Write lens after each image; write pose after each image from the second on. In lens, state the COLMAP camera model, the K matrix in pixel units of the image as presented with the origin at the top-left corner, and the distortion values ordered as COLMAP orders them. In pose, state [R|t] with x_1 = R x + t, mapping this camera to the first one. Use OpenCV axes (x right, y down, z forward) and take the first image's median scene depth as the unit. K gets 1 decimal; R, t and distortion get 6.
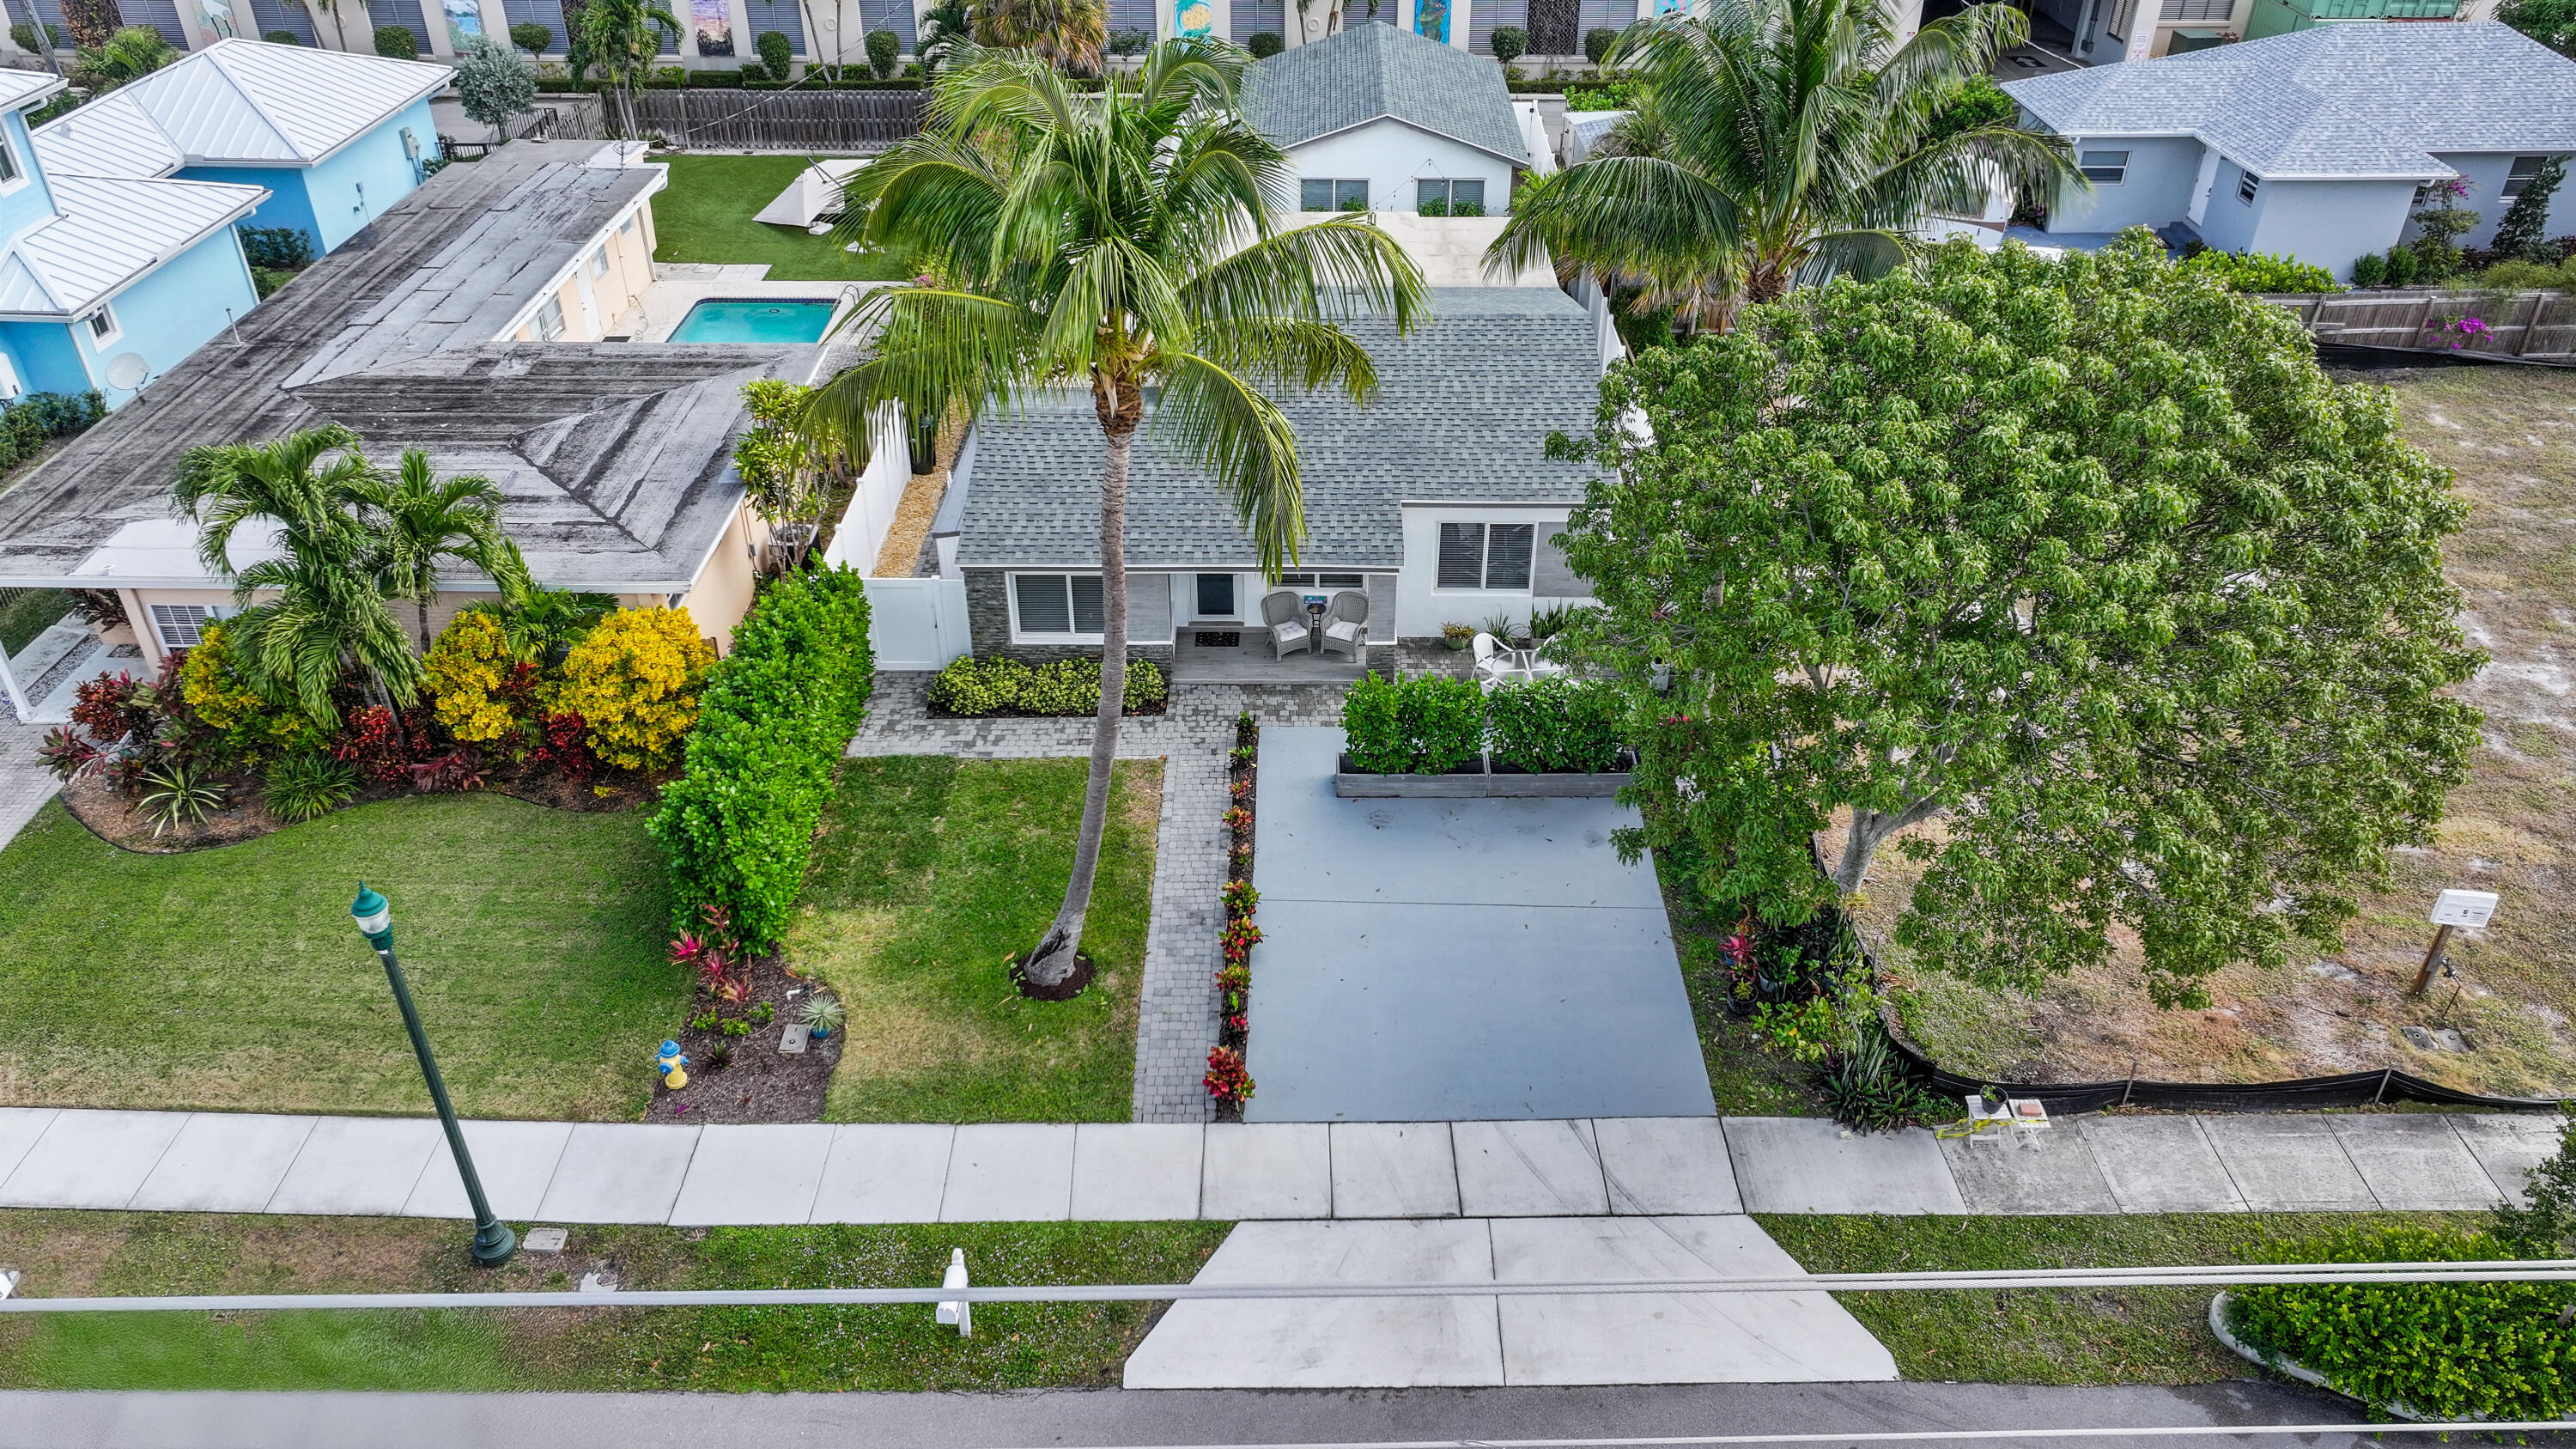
lens RADIAL K [[1764.3, 0, 1297.4], [0, 1764.3, 713.6], [0, 0, 1]] dist [0.047302, -0.075437]
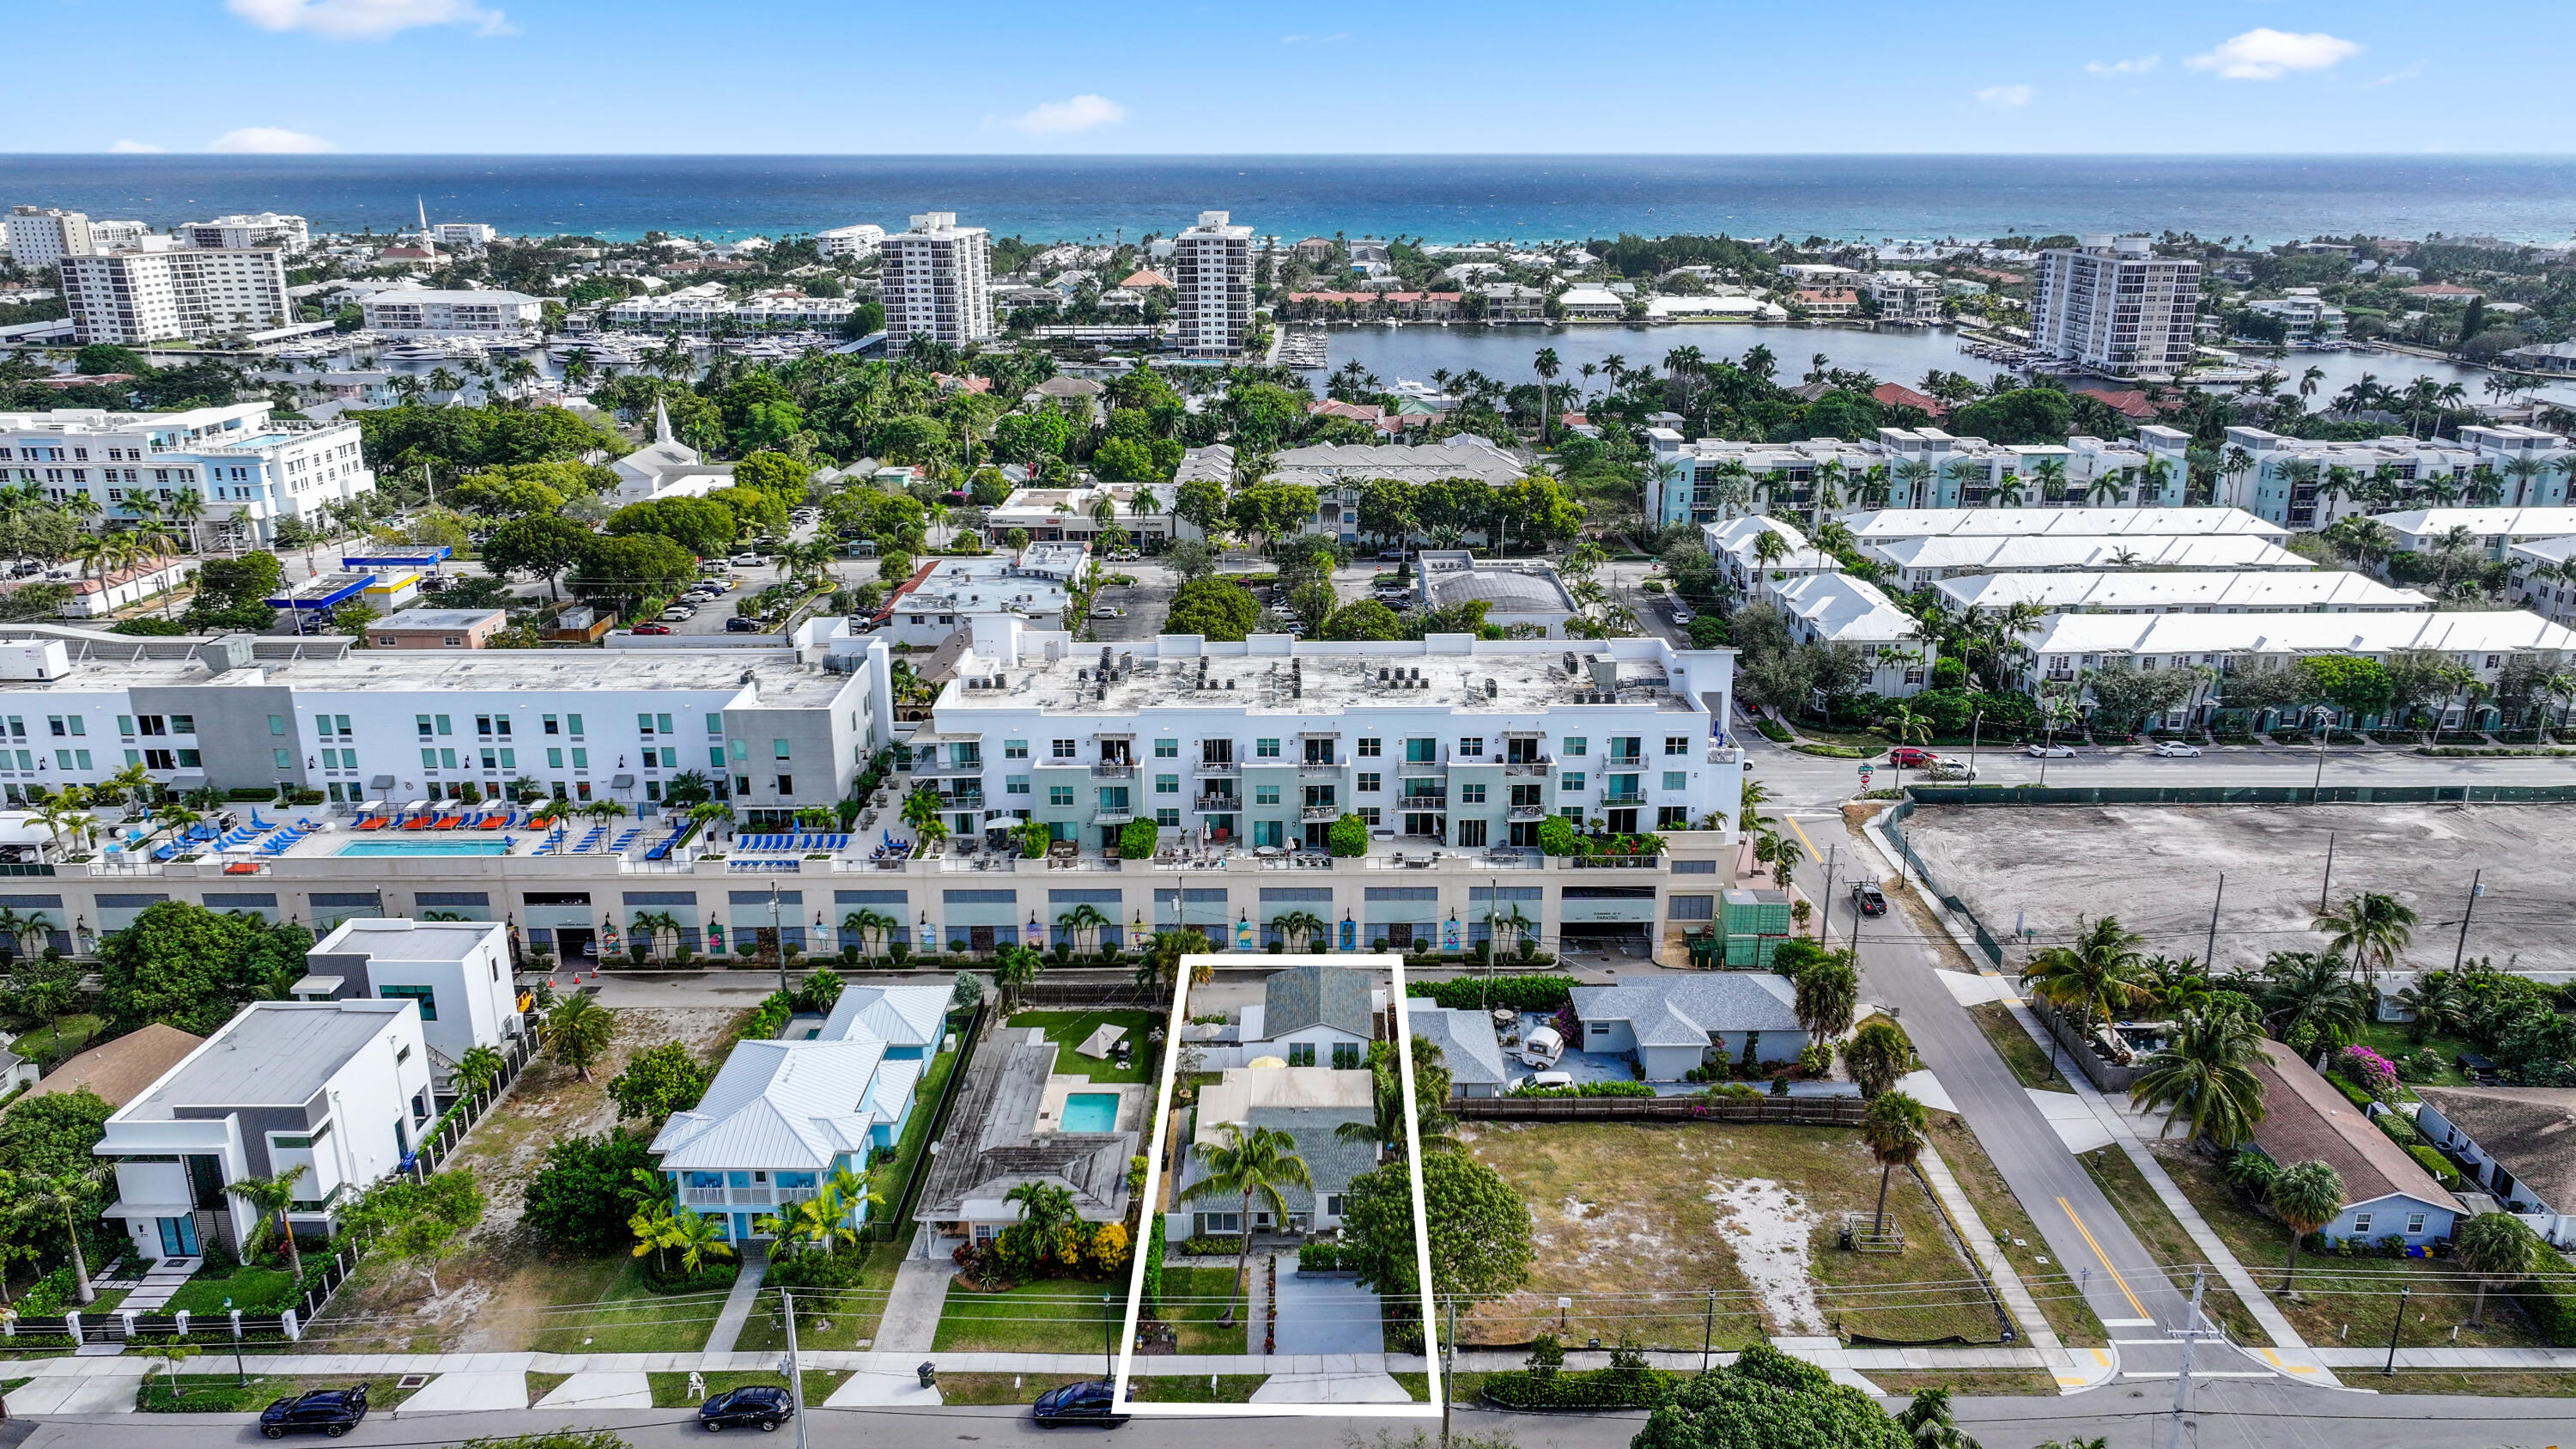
lens RADIAL K [[1764.3, 0, 1297.4], [0, 1764.3, 713.6], [0, 0, 1]] dist [0.047302, -0.075437]
pose [[0.999979, -0.005865, -0.002595, 0.038484], [0.004874, 0.957983, -0.286783, -0.020663], [0.004168, 0.286764, 0.957992, -2.831991]]
